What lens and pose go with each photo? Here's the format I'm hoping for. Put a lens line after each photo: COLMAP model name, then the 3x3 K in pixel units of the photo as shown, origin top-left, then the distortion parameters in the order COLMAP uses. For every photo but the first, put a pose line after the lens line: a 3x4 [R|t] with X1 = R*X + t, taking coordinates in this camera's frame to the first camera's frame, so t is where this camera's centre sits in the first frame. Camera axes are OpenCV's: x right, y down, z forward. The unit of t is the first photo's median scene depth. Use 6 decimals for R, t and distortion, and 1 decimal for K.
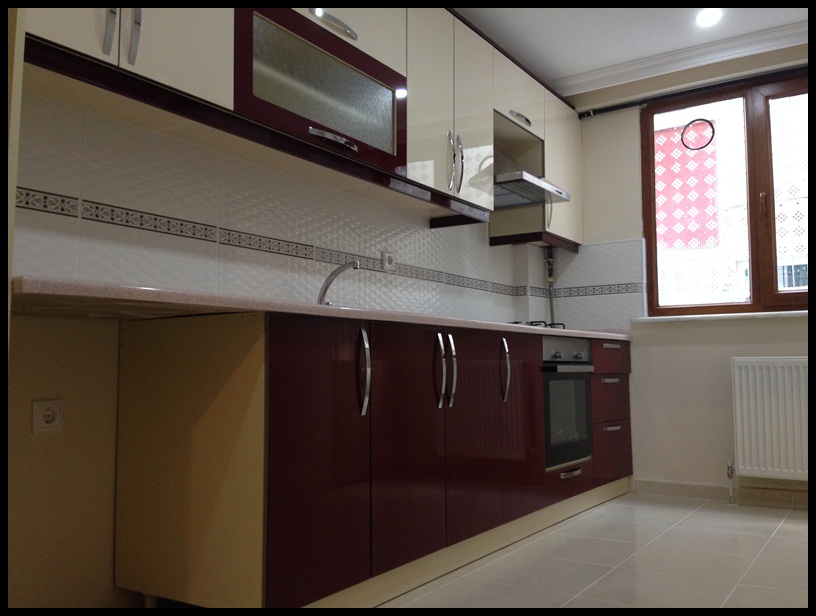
lens RADIAL K [[748.4, 0, 408.0], [0, 748.4, 308.0], [0, 0, 1]] dist [0.125006, -0.186628]
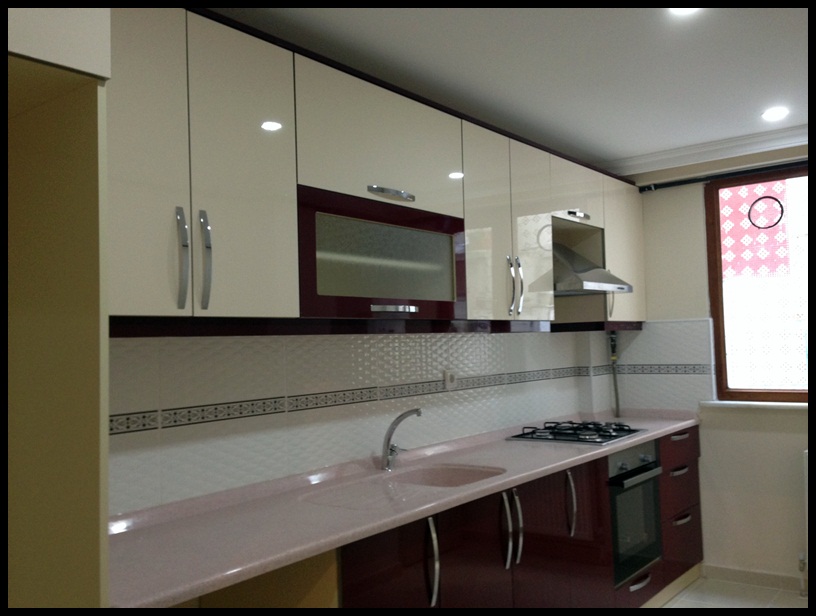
lens RADIAL K [[748.4, 0, 408.0], [0, 748.4, 308.0], [0, 0, 1]] dist [0.125006, -0.186628]
pose [[0.996594, -0.027856, -0.077616, -0.001329], [0.030866, 0.998807, 0.037853, -0.159946], [0.076469, -0.040120, 0.996264, -0.006577]]
